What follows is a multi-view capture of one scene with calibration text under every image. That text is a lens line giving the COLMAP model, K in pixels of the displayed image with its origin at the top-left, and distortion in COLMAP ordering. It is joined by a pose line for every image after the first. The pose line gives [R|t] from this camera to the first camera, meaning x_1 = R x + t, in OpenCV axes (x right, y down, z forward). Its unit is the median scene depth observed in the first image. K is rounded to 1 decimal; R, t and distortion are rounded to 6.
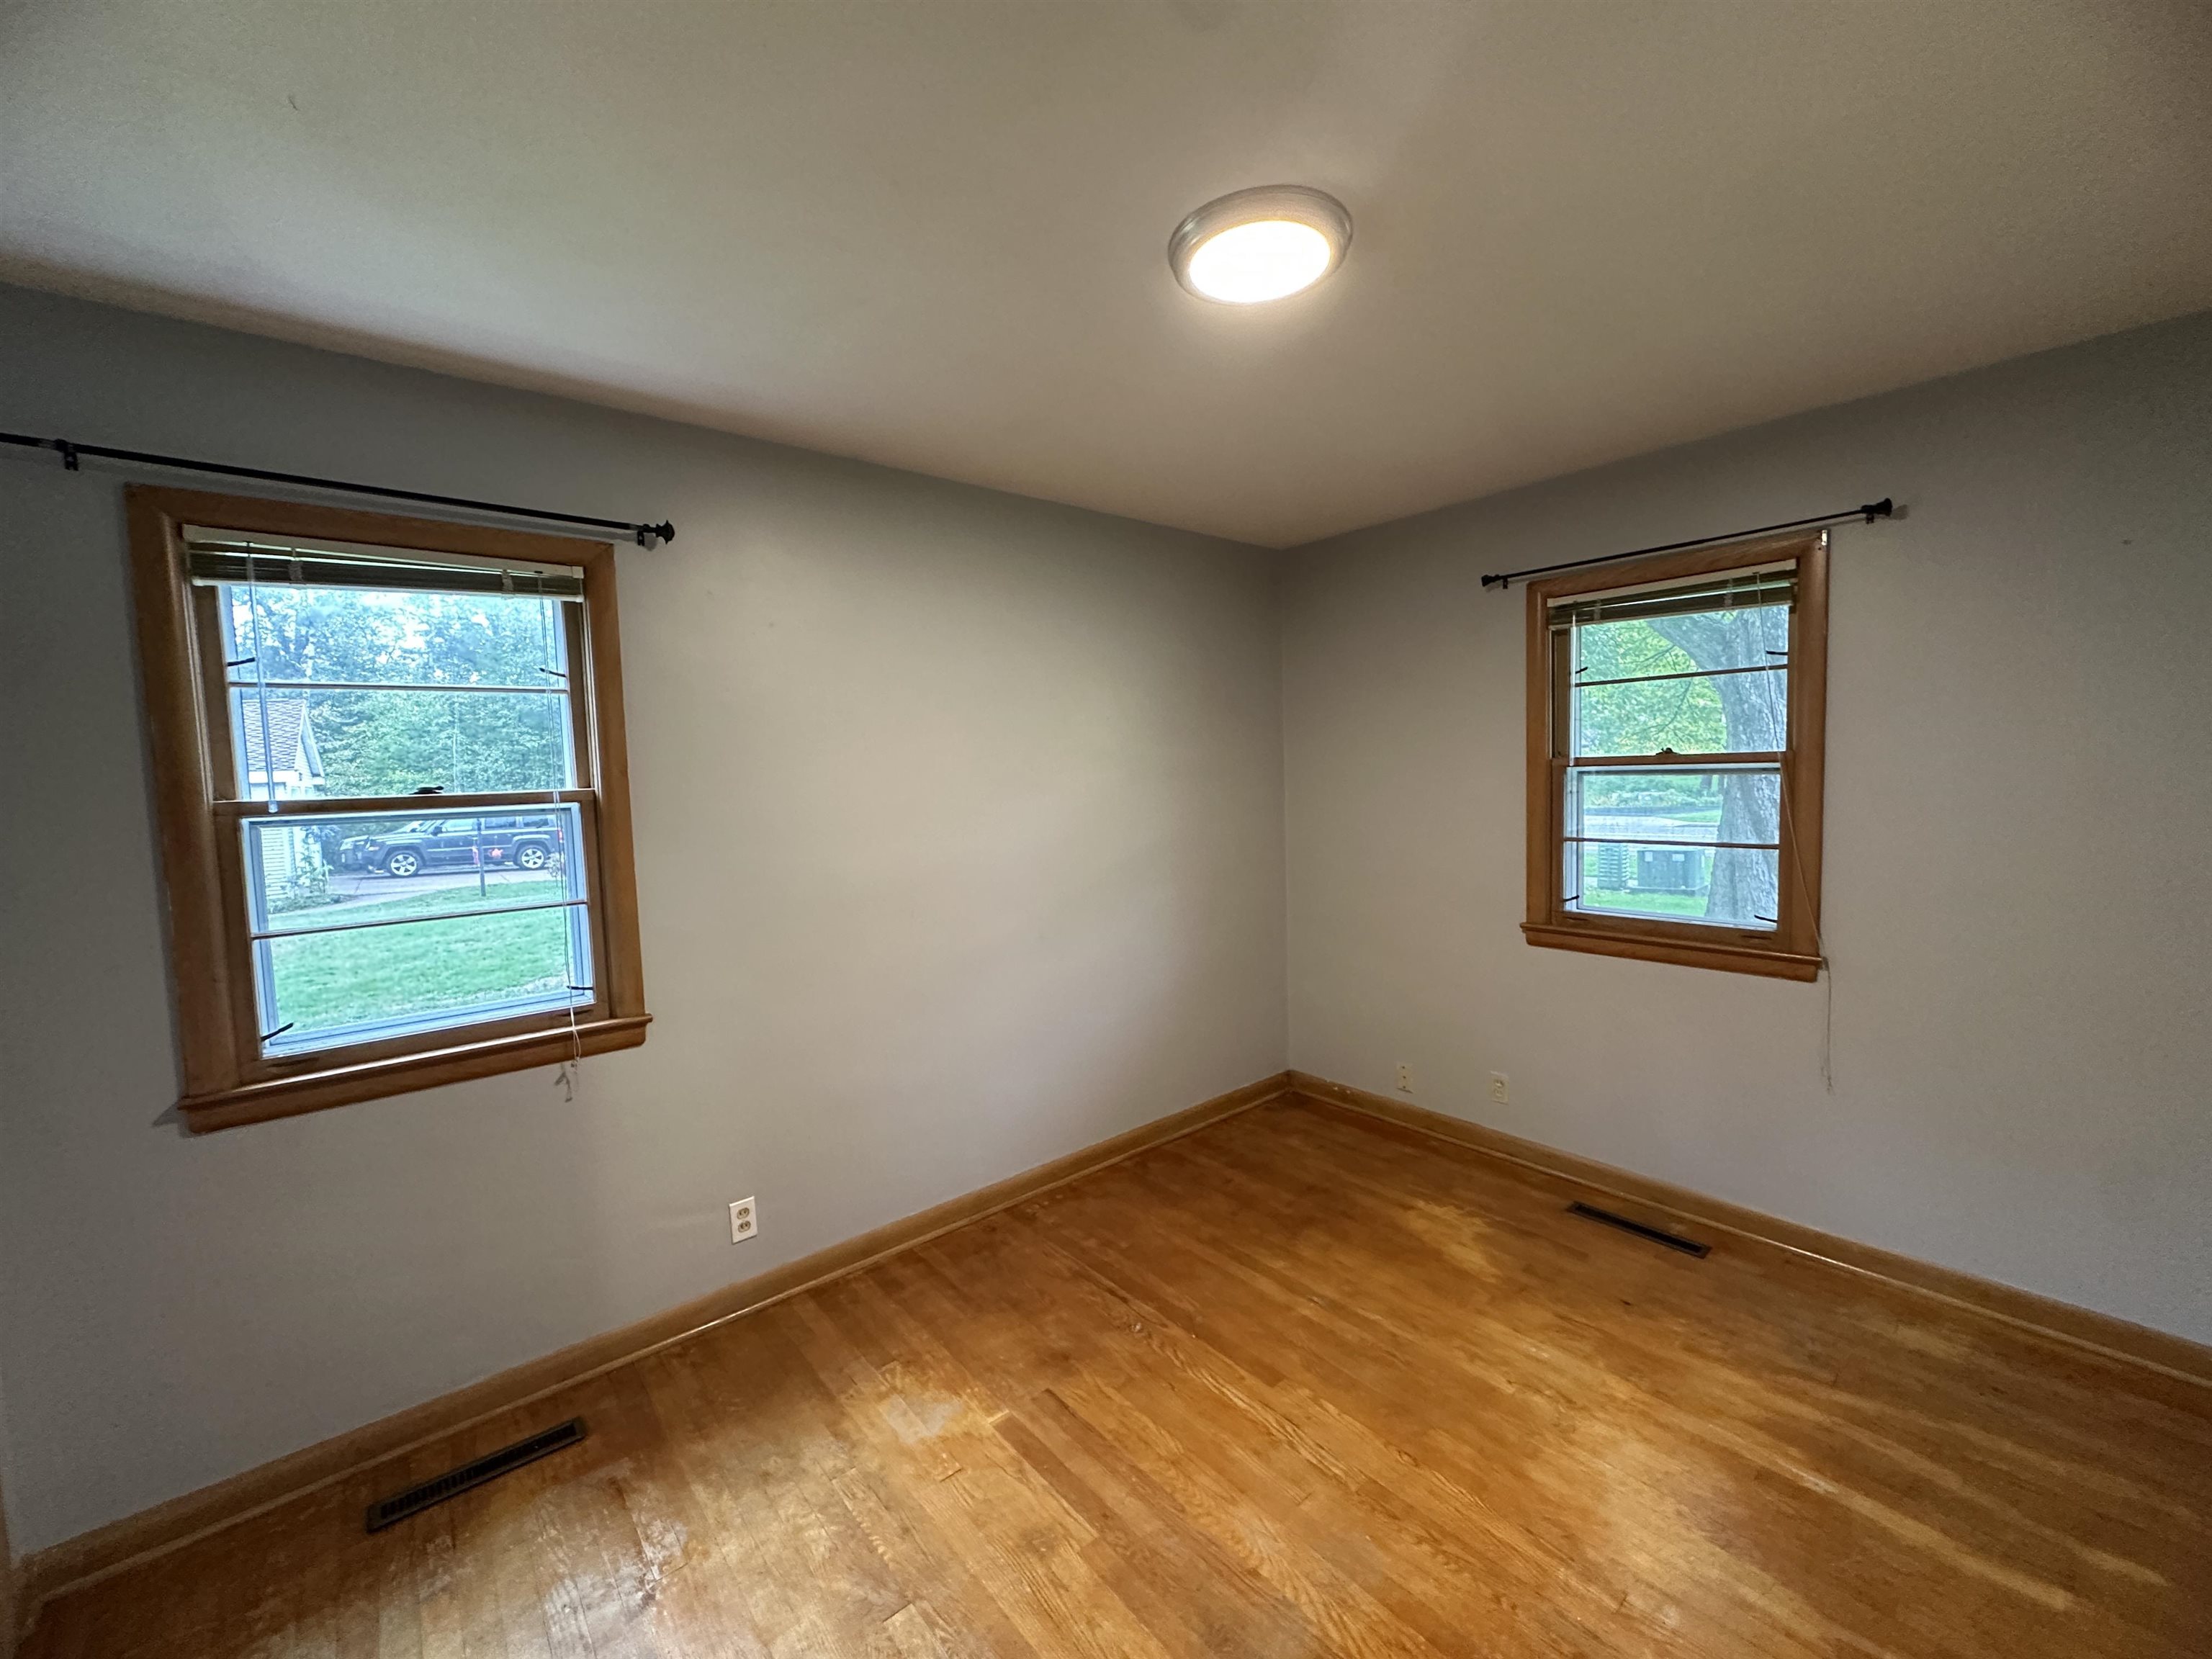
lens RADIAL K [[880.2, 0, 1108.0], [0, 880.2, 824.5], [0, 0, 1]] dist [0.000438, 0.000527]
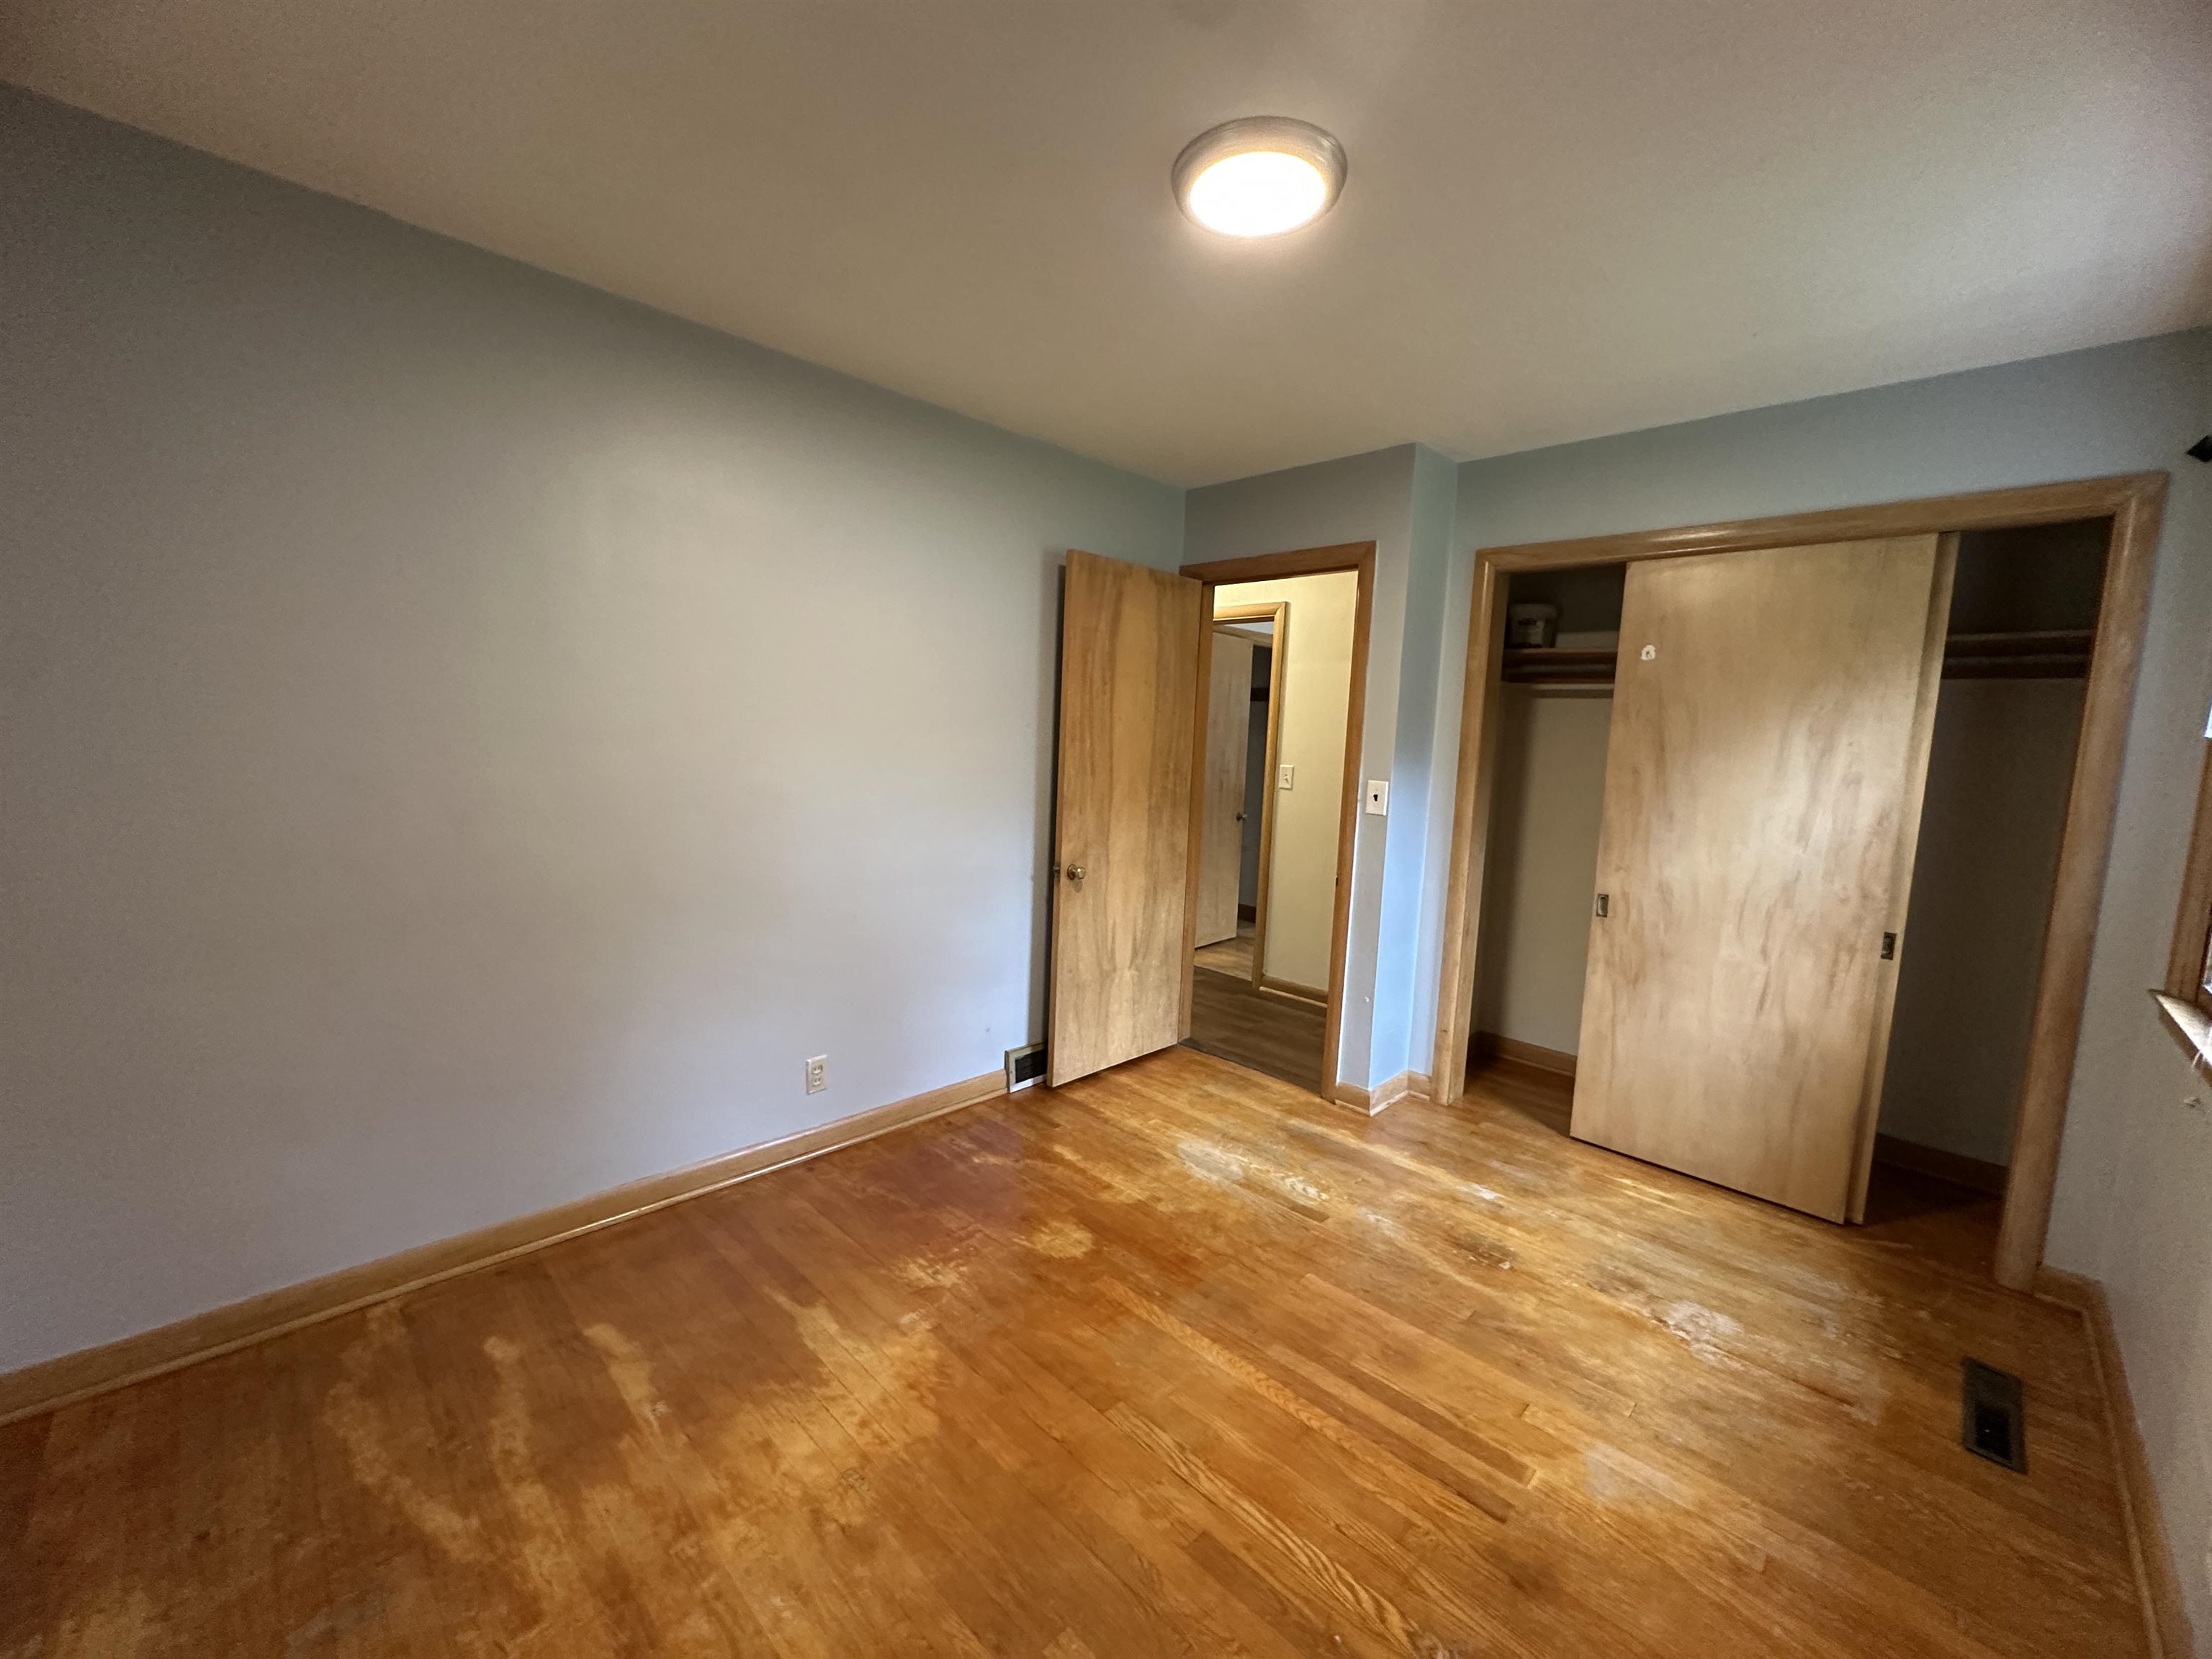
lens RADIAL K [[880.2, 0, 1108.3], [0, 880.2, 829.8], [0, 0, 1]] dist [0.000438, 0.000527]
pose [[-0.995369, -0.000431, -0.096126, 0.368472], [-0.017714, 0.983688, 0.179009, -0.063533], [0.094481, 0.179883, -0.979140, 1.753070]]
